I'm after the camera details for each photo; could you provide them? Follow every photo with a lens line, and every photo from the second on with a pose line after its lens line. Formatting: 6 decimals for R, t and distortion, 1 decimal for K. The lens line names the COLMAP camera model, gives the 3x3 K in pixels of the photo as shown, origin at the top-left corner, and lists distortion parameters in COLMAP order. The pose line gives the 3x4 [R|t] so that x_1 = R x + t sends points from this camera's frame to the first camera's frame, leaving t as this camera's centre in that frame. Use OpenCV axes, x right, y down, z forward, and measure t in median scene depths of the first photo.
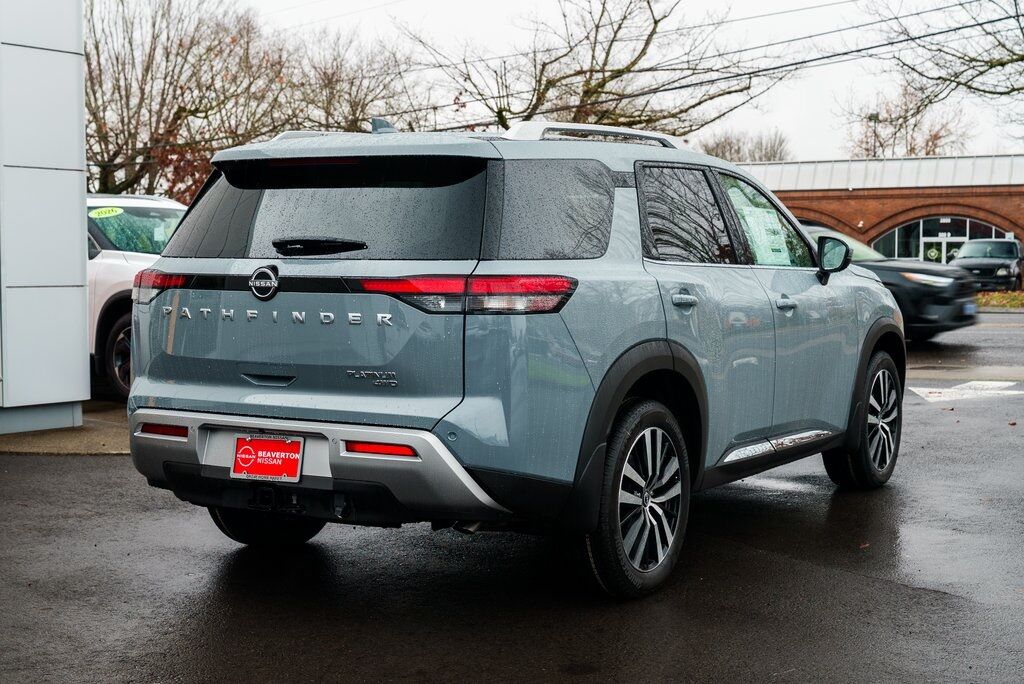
lens RADIAL K [[1463.9, 0, 512.8], [0, 1463.9, 341.3], [0, 0, 1]] dist [0.040255, 0.000000]
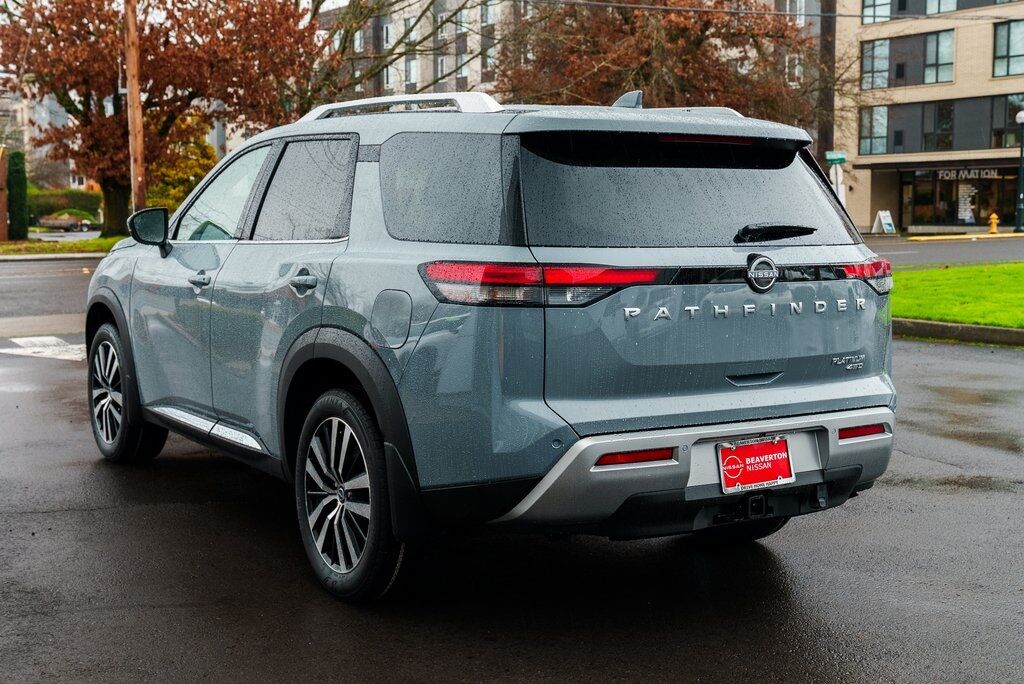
lens RADIAL K [[1296.0, 0, 467.7], [0, 1296.0, 321.6], [0, 0, 1]] dist [-0.027857, 0.000000]
pose [[0.498416, -0.078011, 0.863421, -0.953258], [0.051836, 0.996843, 0.060143, -0.067505], [-0.865387, 0.014780, 0.500886, 0.751063]]
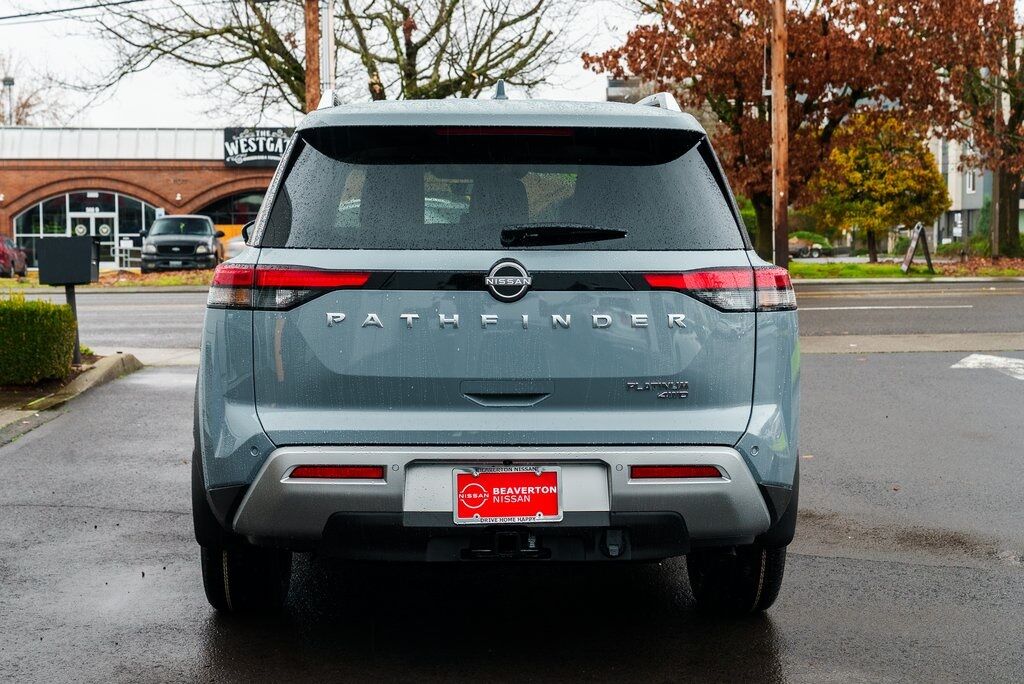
lens RADIAL K [[1548.6, 0, 515.6], [0, 1548.6, 345.1], [0, 0, 1]] dist [0.051068, 0.000000]
pose [[0.858520, -0.041788, 0.511074, -0.601146], [0.034563, 0.999123, 0.023633, -0.023933], [-0.511614, -0.002626, 0.859212, 0.260407]]
